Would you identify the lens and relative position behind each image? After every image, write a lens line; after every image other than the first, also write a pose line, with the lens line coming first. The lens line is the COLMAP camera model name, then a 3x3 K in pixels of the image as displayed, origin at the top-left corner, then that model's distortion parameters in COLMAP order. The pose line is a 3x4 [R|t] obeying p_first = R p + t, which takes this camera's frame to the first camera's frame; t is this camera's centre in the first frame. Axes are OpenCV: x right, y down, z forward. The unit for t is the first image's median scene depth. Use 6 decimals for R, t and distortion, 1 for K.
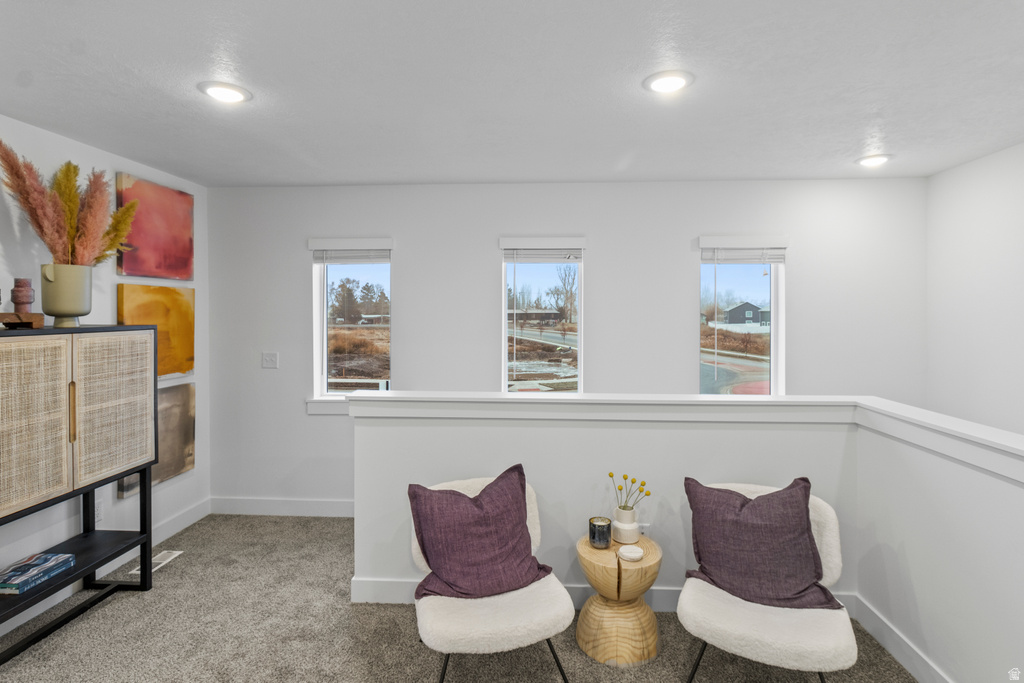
lens RADIAL K [[523.3, 0, 546.9], [0, 523.3, 315.5], [0, 0, 1]] dist [0.001603, -0.002263]
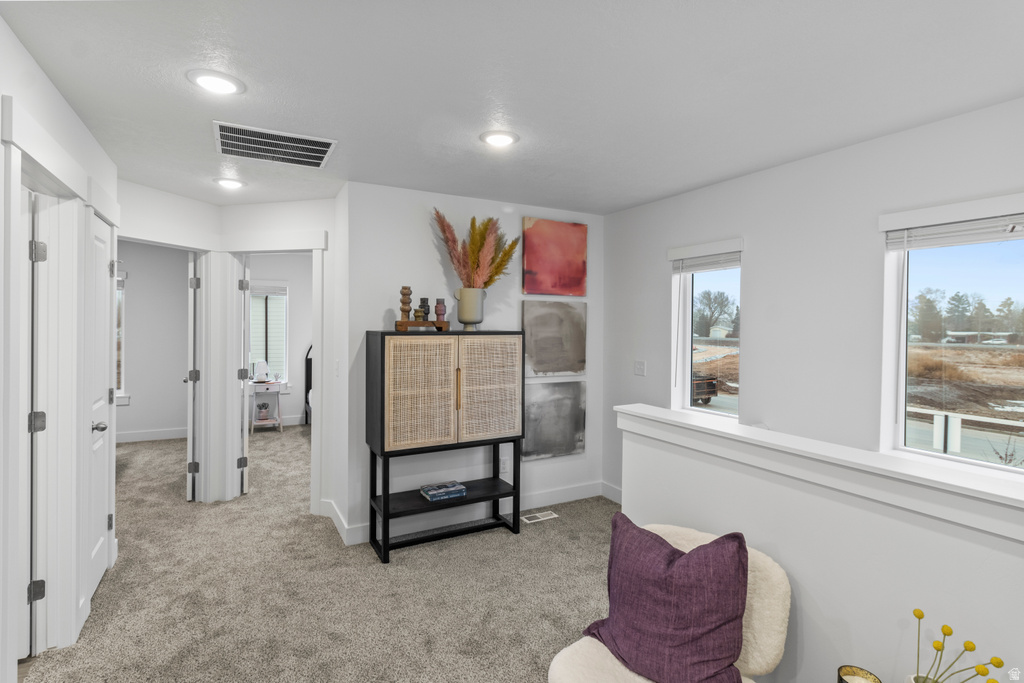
lens RADIAL K [[523.3, 0, 515.1], [0, 523.3, 330.9], [0, 0, 1]] dist [0.001603, -0.002263]
pose [[0.510902, 0.016415, -0.859482, 0.312022], [-0.015437, 0.999832, 0.009919, 0.004091], [0.859500, 0.008201, 0.511069, 0.286190]]
